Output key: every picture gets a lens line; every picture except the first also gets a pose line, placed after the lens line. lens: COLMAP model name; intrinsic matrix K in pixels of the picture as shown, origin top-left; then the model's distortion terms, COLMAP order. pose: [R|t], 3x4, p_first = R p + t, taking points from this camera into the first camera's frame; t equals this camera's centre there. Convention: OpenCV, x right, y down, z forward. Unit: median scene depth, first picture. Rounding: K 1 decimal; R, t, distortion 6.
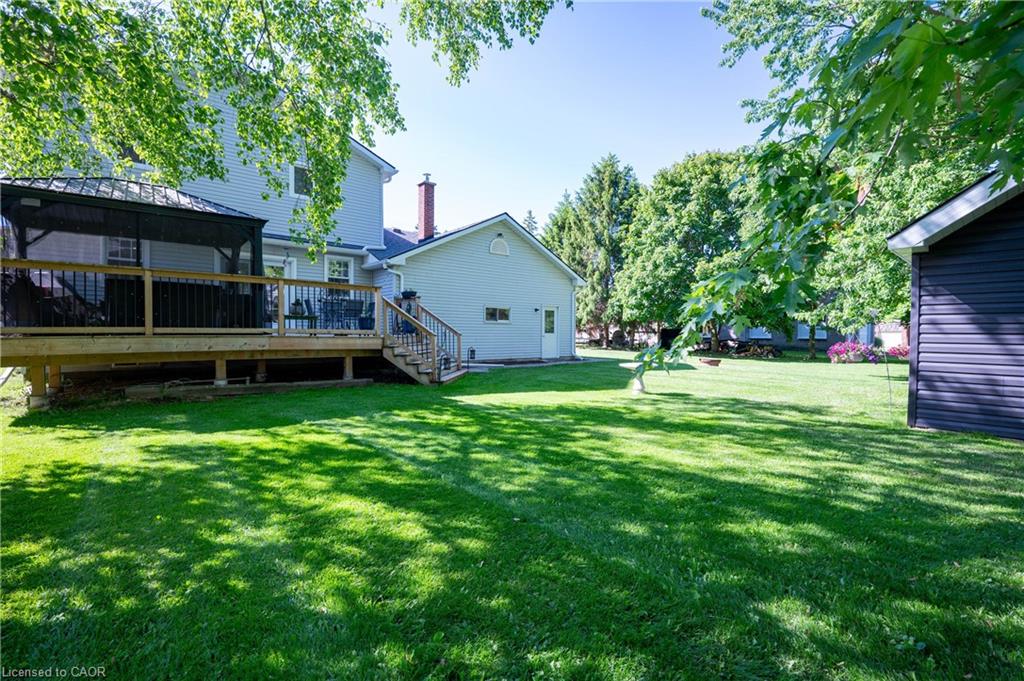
lens RADIAL K [[457.0, 0, 513.0], [0, 457.0, 337.2], [0, 0, 1]] dist [-0.002389, -0.000204]
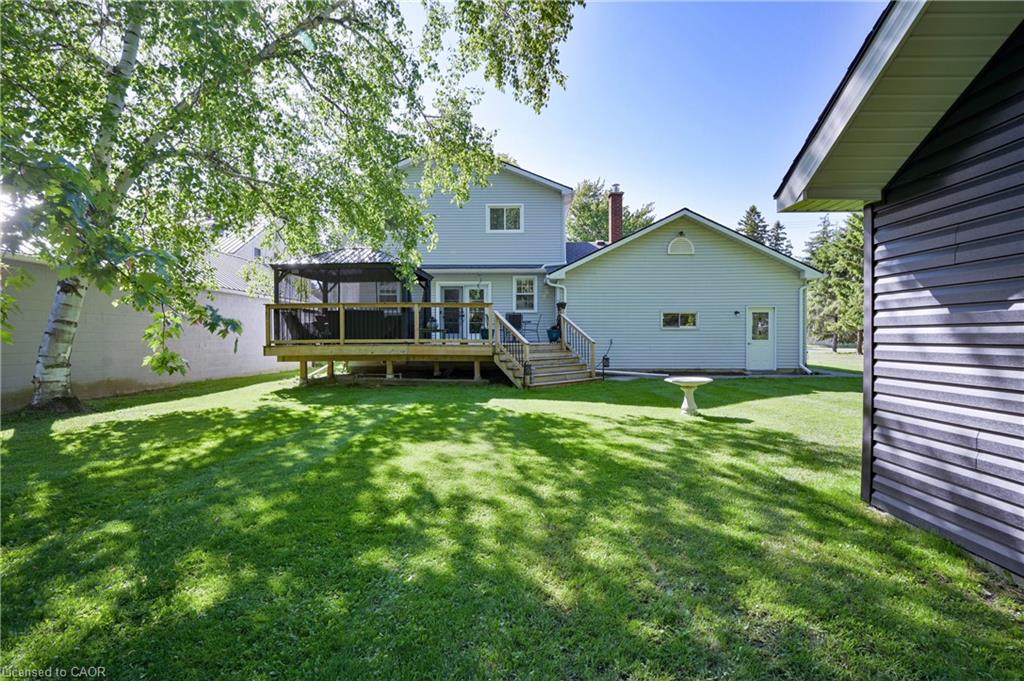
lens RADIAL K [[457.0, 0, 516.9], [0, 457.0, 342.7], [0, 0, 1]] dist [-0.002389, -0.000204]
pose [[0.741539, -0.001459, -0.670908, 0.609977], [0.000891, 0.999999, -0.001190, -0.006282], [0.670909, 0.000285, 0.741540, 0.174988]]
